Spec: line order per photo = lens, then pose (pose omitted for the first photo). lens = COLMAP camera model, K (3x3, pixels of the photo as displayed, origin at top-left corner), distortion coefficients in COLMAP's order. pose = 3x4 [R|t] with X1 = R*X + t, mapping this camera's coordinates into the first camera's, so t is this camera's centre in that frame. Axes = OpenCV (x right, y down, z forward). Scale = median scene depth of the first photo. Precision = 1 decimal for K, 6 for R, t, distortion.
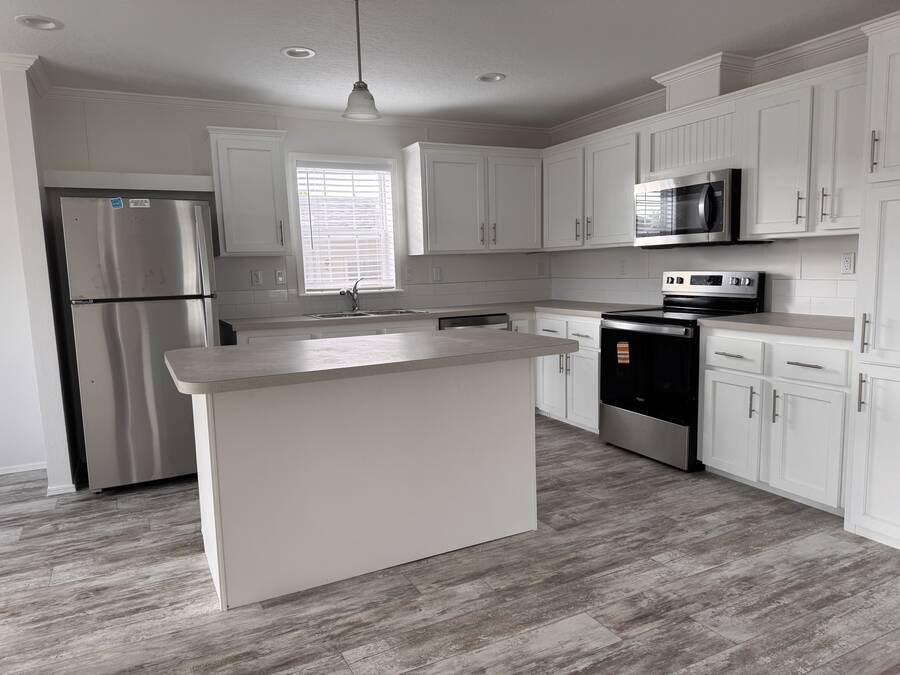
lens RADIAL K [[627.6, 0, 450.0], [0, 627.6, 337.5], [0, 0, 1]] dist [0.042041, -0.045389]
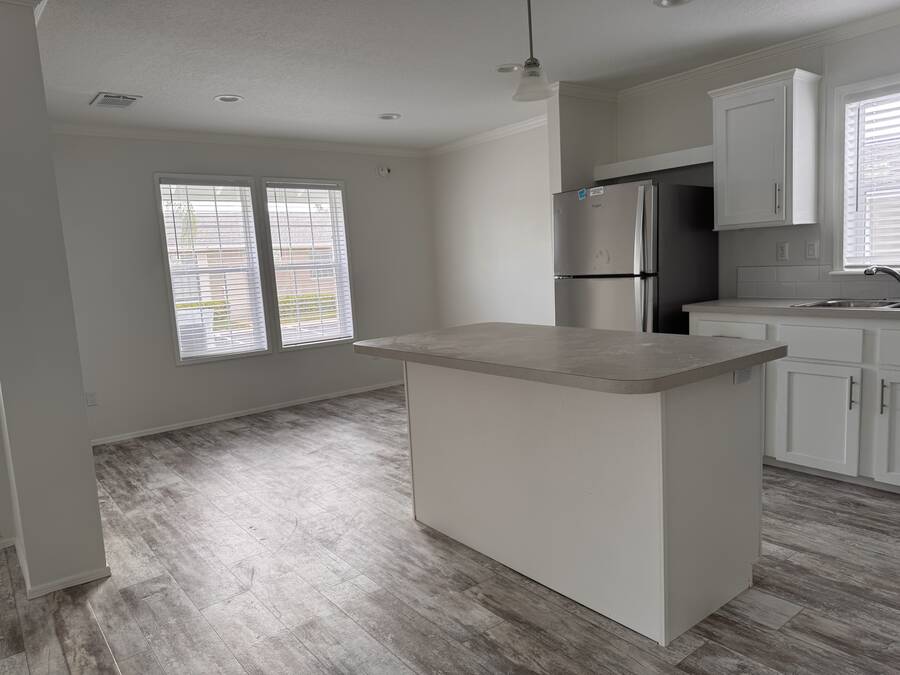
lens RADIAL K [[627.6, 0, 450.0], [0, 627.6, 337.5], [0, 0, 1]] dist [0.042041, -0.045389]
pose [[0.181995, 0.120858, -0.975844, 0.845167], [-0.066426, 0.991662, 0.110429, -0.085921], [0.981053, 0.044724, 0.188505, 0.777438]]
